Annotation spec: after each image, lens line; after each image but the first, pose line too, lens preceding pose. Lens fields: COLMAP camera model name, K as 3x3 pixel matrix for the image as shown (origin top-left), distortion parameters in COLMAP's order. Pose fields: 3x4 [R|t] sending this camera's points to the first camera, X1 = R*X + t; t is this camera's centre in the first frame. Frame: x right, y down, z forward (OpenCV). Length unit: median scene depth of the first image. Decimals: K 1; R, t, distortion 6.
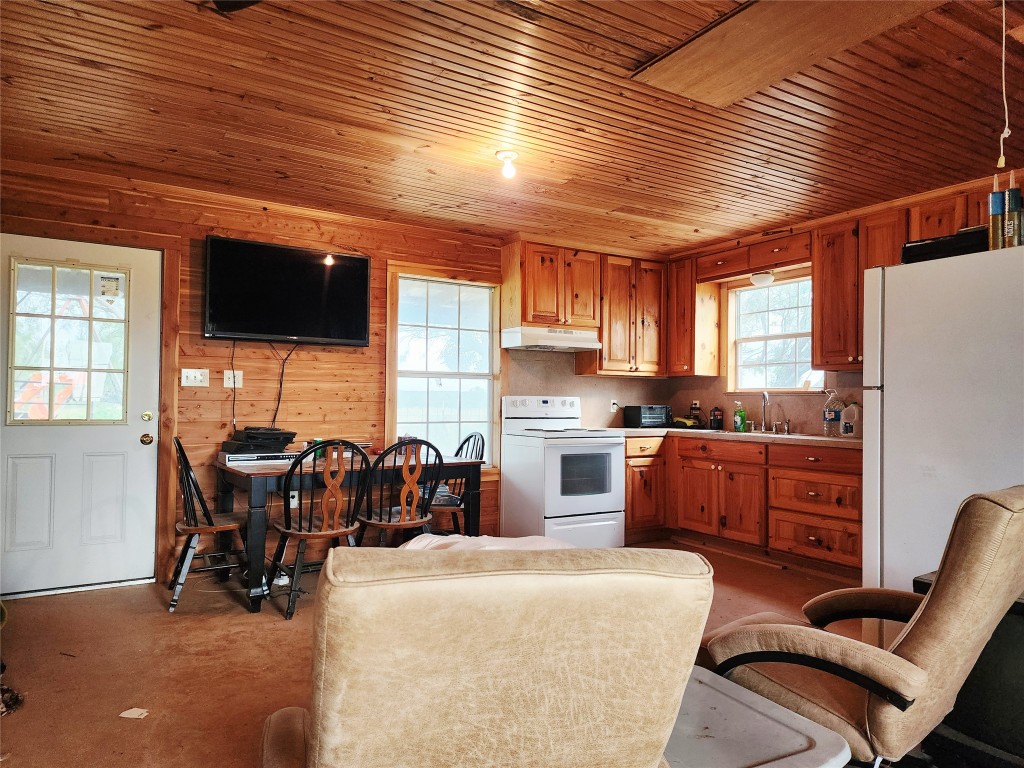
lens RADIAL K [[682.2, 0, 517.8], [0, 682.2, 395.8], [0, 0, 1]] dist [0.059622, -0.061728]
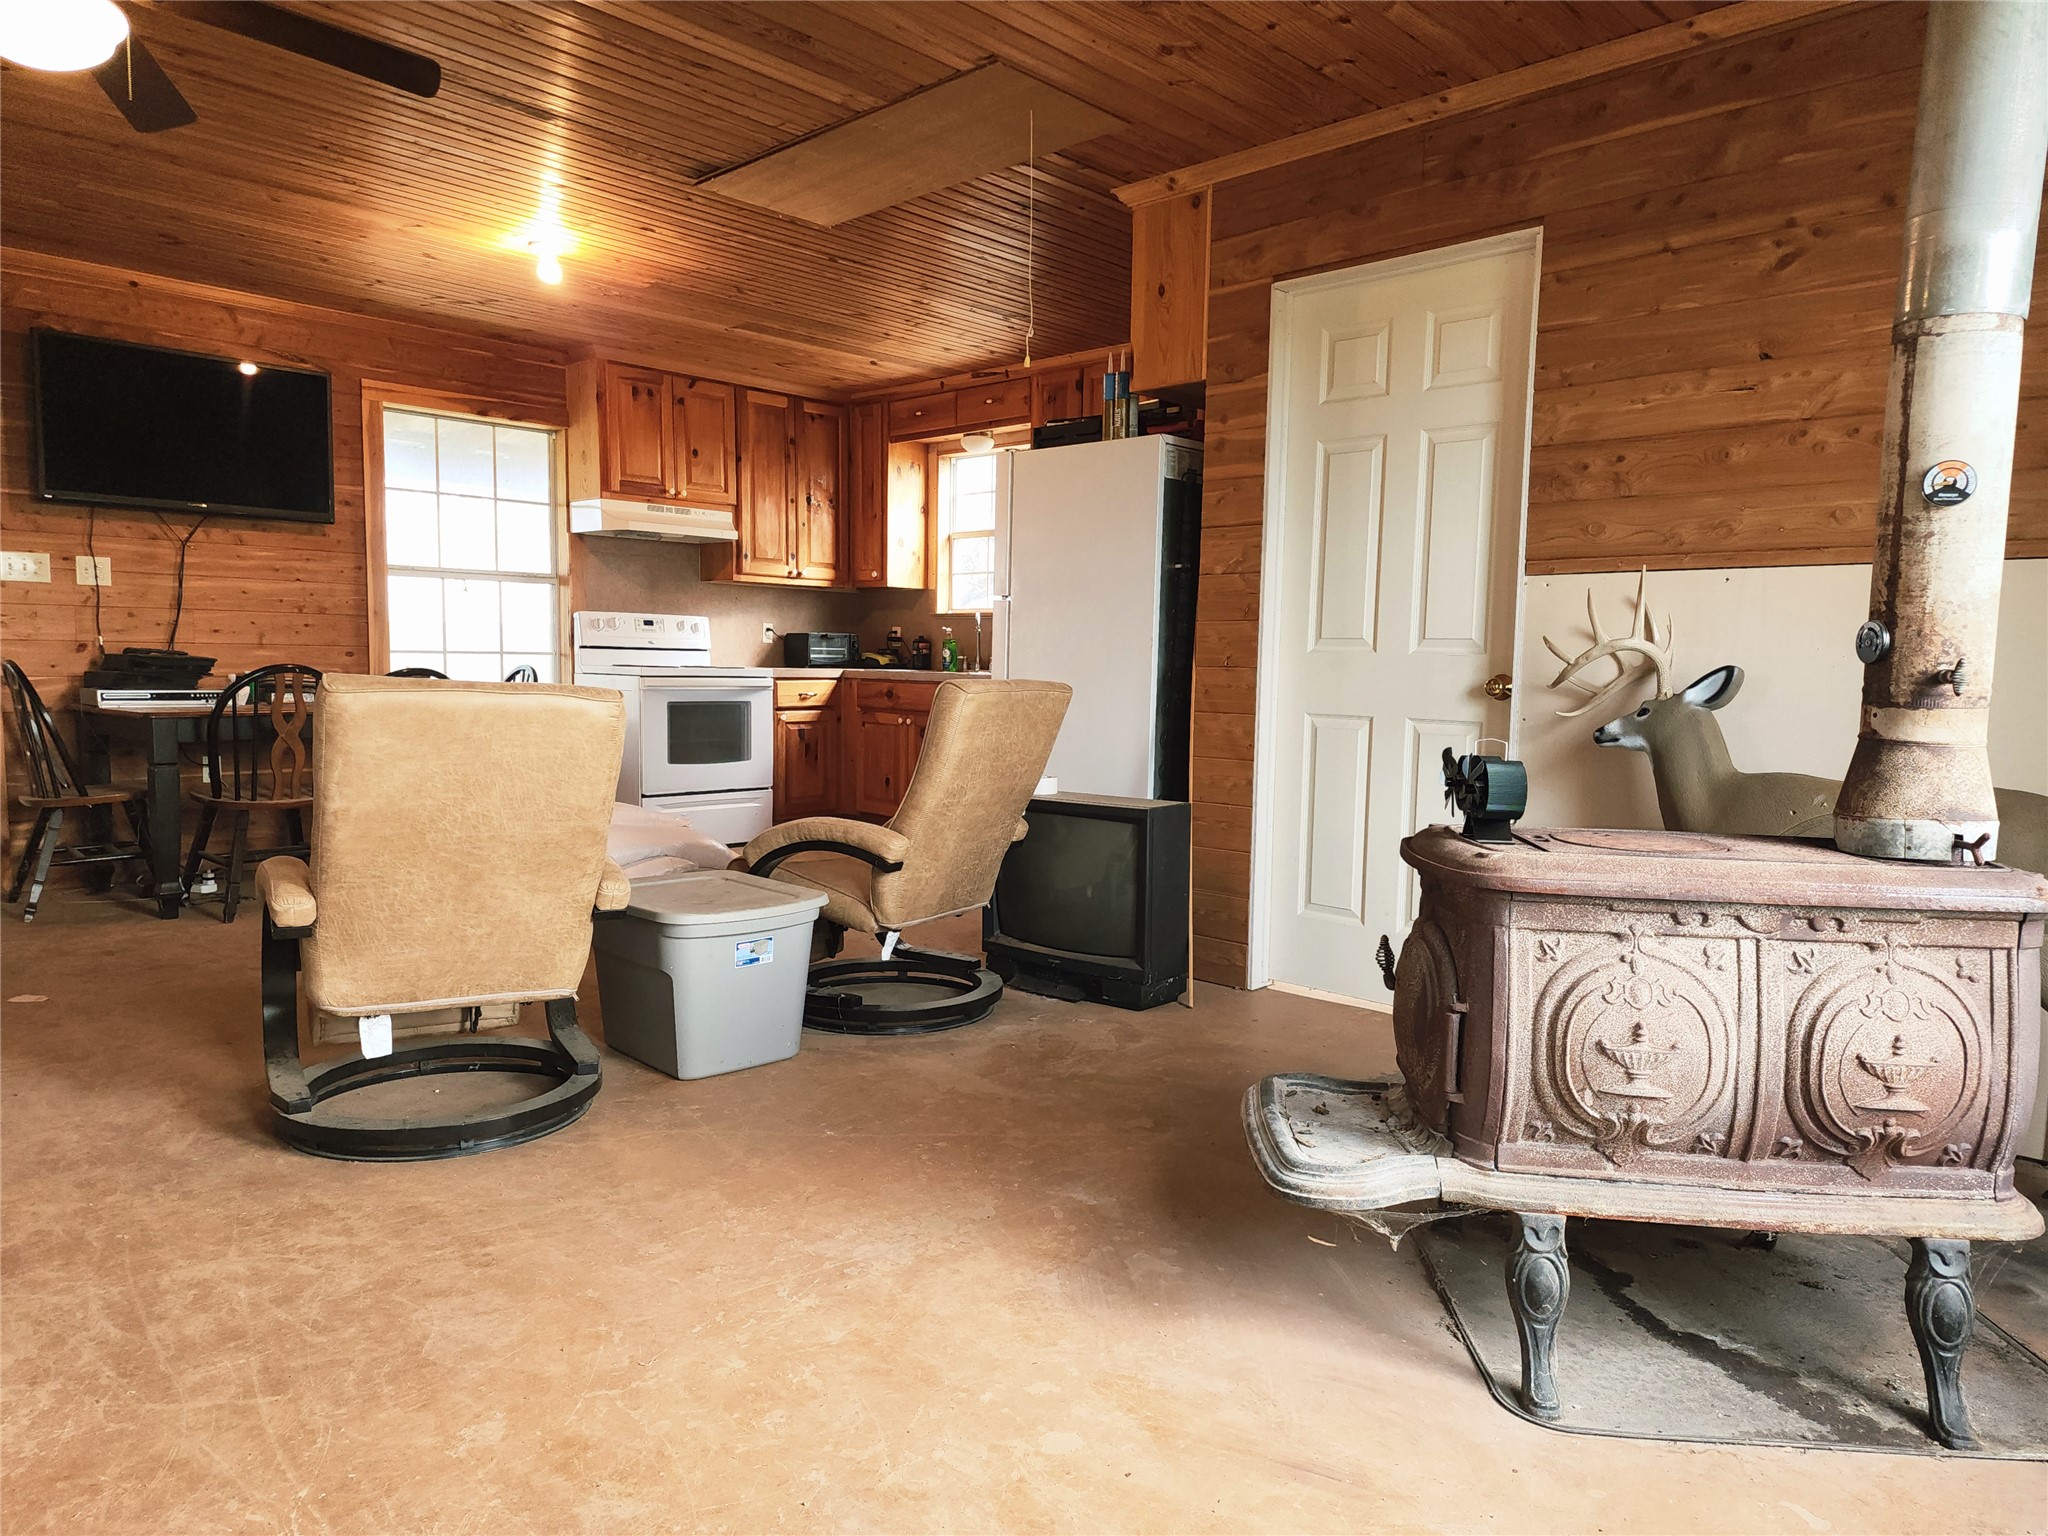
lens RADIAL K [[1364.4, 0, 1035.6], [0, 1364.4, 791.7], [0, 0, 1]] dist [0.059622, -0.061728]
pose [[0.967715, -0.017470, 0.251440, 0.069904], [-0.010589, 0.993896, 0.109809, 0.022511], [-0.251823, -0.108926, 0.961624, -0.348679]]
